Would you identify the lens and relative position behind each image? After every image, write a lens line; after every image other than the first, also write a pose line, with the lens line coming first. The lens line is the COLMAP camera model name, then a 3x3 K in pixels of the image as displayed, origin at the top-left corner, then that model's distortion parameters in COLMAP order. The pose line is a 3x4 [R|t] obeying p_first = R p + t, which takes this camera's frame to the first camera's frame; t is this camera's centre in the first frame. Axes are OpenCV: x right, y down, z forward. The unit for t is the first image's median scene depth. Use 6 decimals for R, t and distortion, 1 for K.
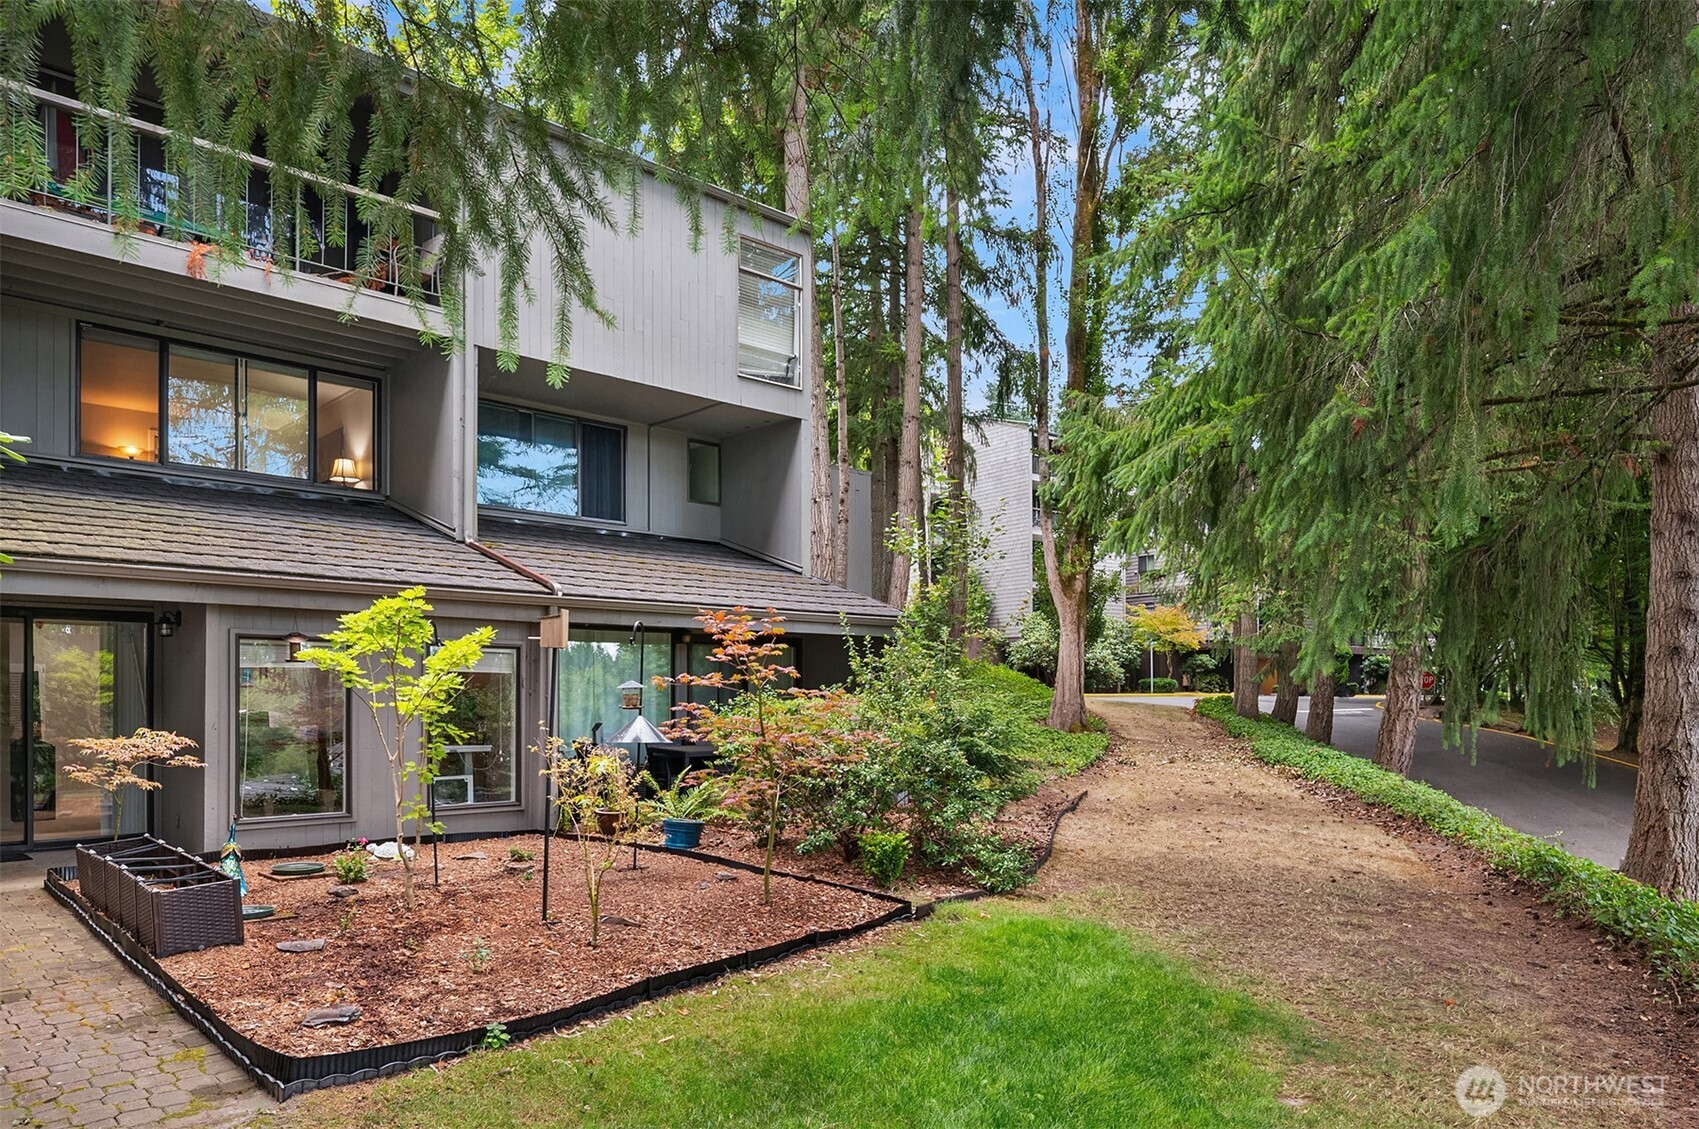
lens RADIAL K [[1110.2, 0, 848.3], [0, 1110.2, 686.9], [0, 0, 1]] dist [0.007809, -0.015593]
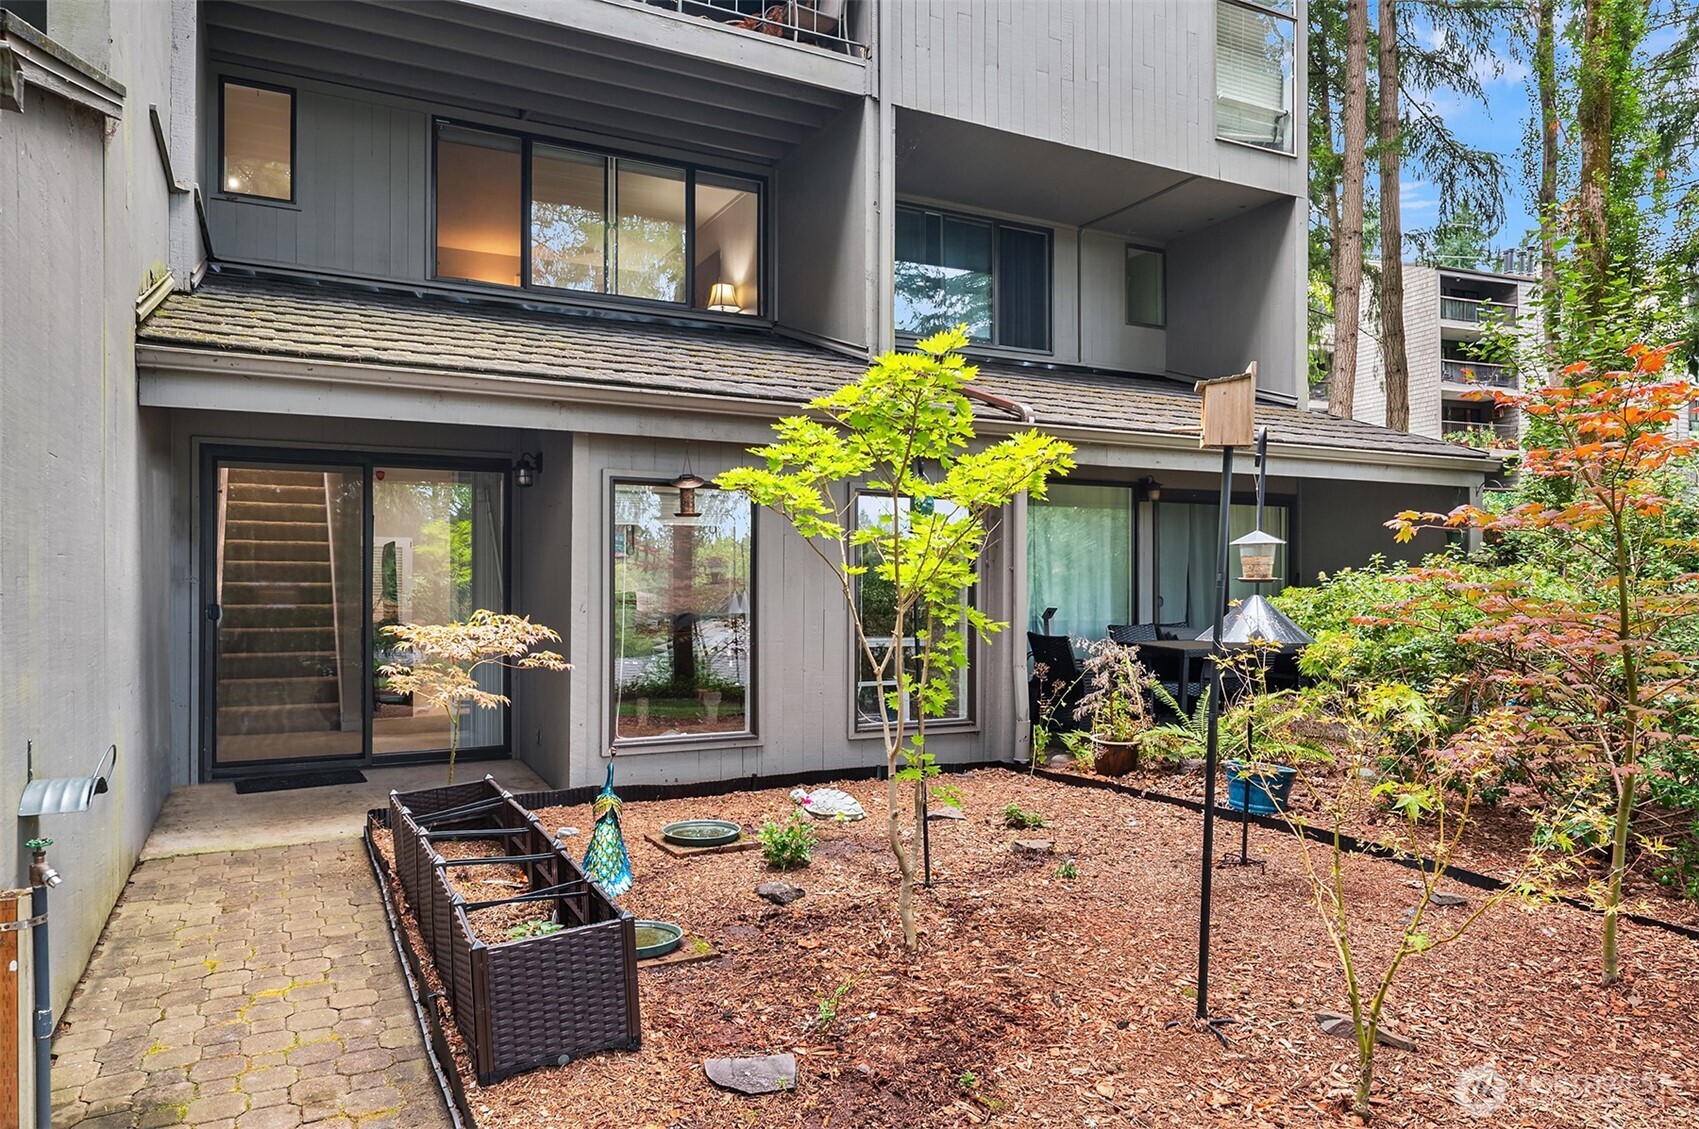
lens RADIAL K [[1105.5, 0, 849.5], [0, 1105.5, 564.5], [0, 0, 1]] dist [-0.001171, -0.001145]
pose [[0.961538, -0.002664, -0.274659, -0.196760], [0.000404, 0.999966, -0.008287, 0.012749], [0.274672, 0.007857, 0.961506, 0.340036]]
